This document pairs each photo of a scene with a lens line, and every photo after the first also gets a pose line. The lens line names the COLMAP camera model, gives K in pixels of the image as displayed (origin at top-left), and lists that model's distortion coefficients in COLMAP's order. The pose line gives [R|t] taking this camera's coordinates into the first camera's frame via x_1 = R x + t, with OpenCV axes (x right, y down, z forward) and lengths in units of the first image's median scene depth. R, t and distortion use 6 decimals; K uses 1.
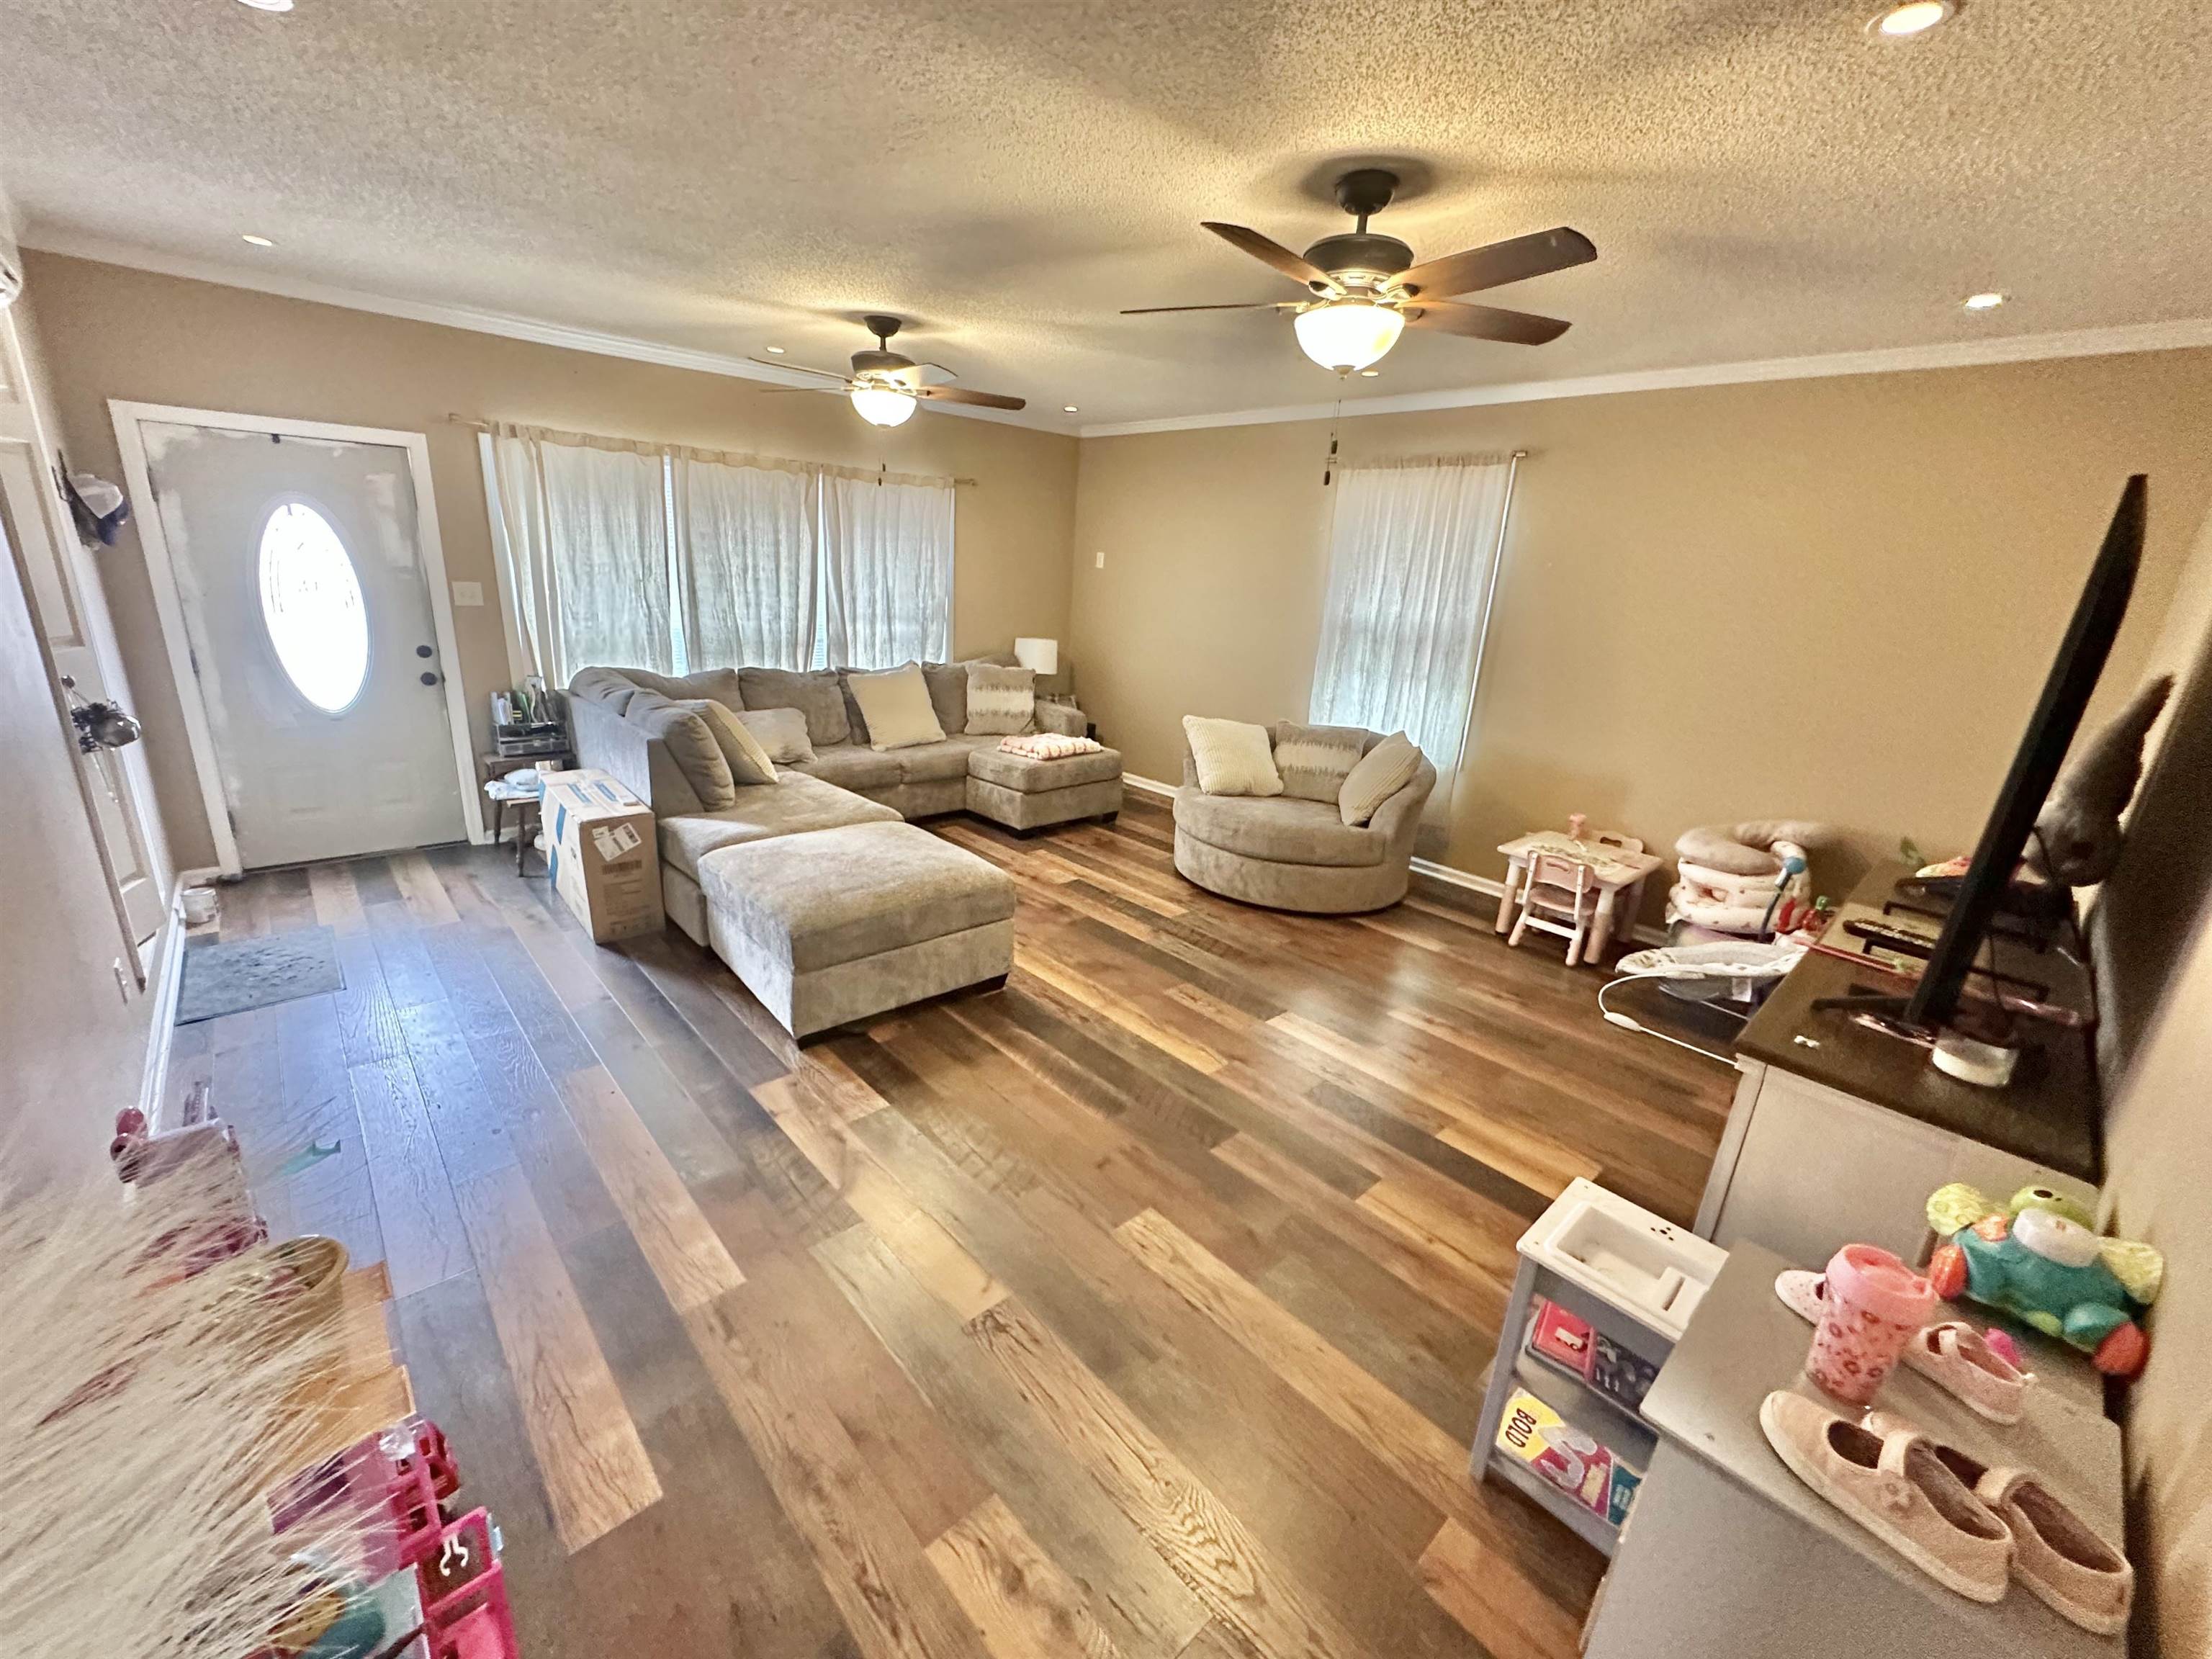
lens RADIAL K [[880.7, 0, 1098.1], [0, 880.7, 836.2], [0, 0, 1]] dist [-0.011046, -0.000119]
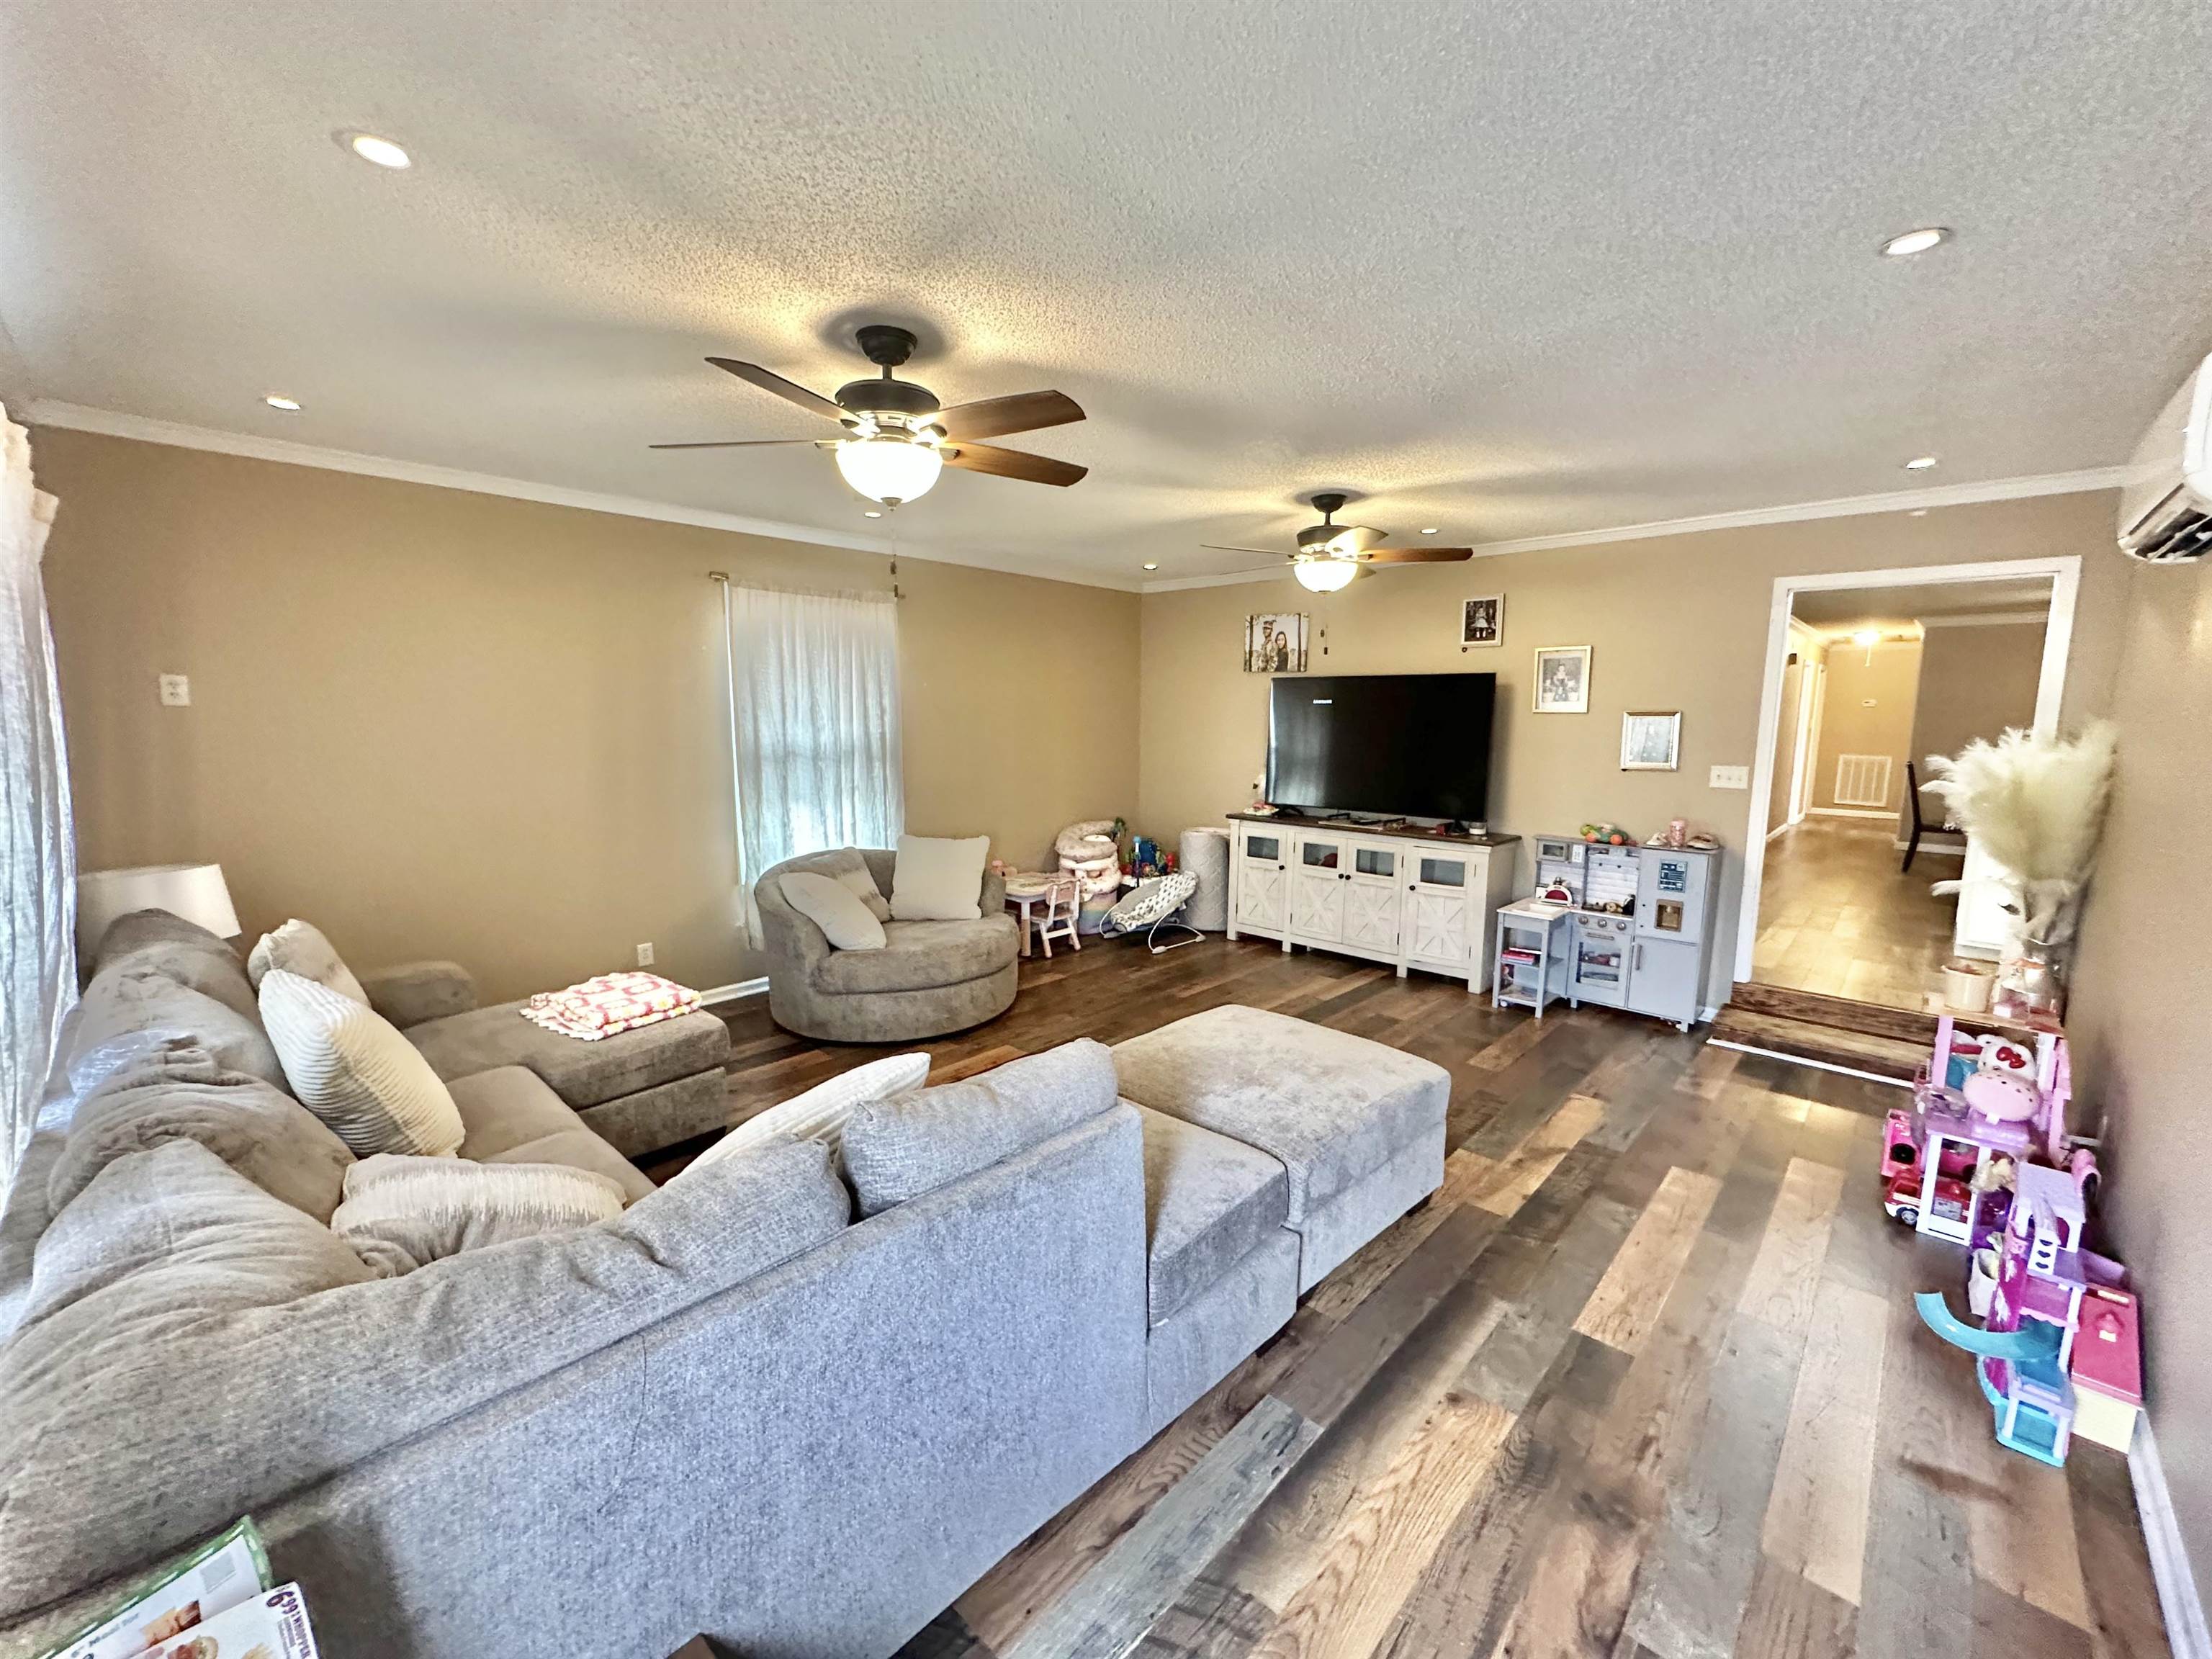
lens RADIAL K [[880.7, 0, 1101.8], [0, 880.7, 831.8], [0, 0, 1]] dist [-0.011046, -0.000119]
pose [[-0.067745, -0.191973, 0.979059, -0.988360], [0.282475, 0.937470, 0.203364, -0.370185], [-0.956879, 0.290337, -0.009281, 1.029706]]
